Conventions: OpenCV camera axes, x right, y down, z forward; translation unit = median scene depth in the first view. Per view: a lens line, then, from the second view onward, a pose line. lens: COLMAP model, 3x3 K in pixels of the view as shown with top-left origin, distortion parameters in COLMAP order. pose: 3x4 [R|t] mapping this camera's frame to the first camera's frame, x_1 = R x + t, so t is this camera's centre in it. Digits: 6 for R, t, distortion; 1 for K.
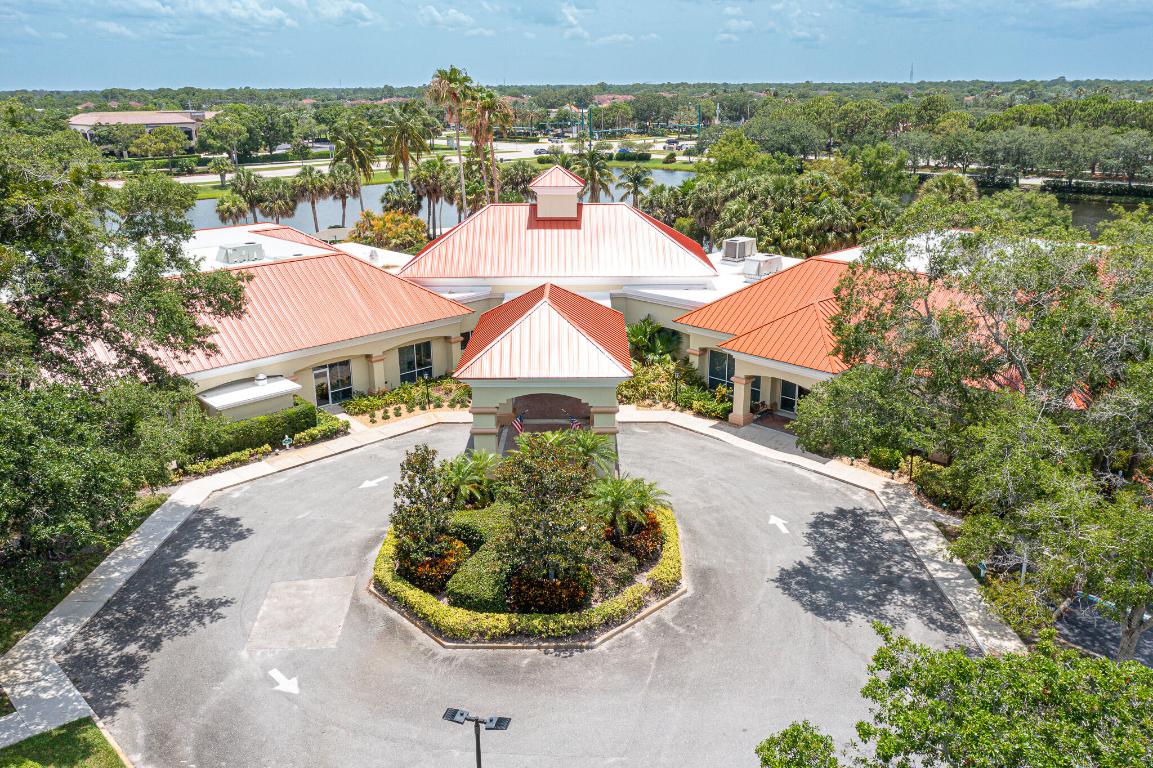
lens RADIAL K [[909.8, 0, 576.5], [0, 909.8, 384.0], [0, 0, 1]] dist [-0.041048, 0.049446]
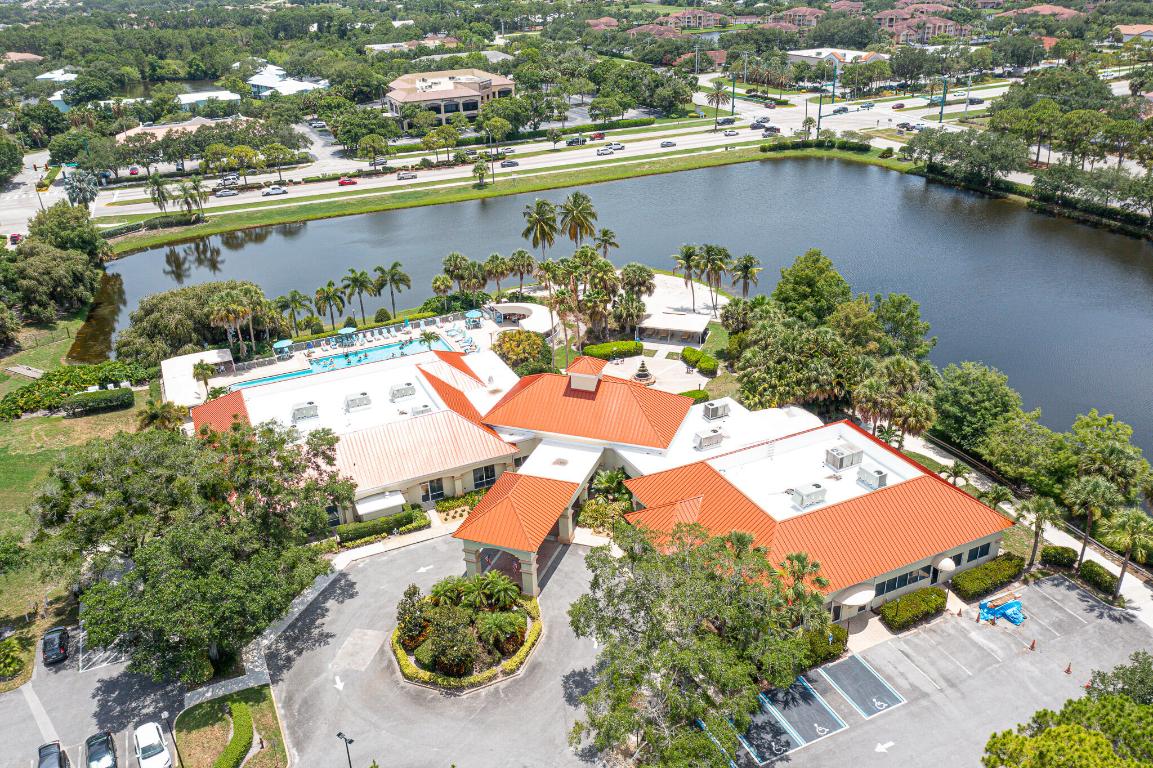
lens RADIAL K [[909.8, 0, 576.5], [0, 909.8, 384.0], [0, 0, 1]] dist [-0.041048, 0.049446]
pose [[0.942519, 0.120097, -0.311825, 0.598627], [-0.075895, 0.985731, 0.150248, -0.559211], [0.325420, -0.117945, 0.938185, -0.630324]]
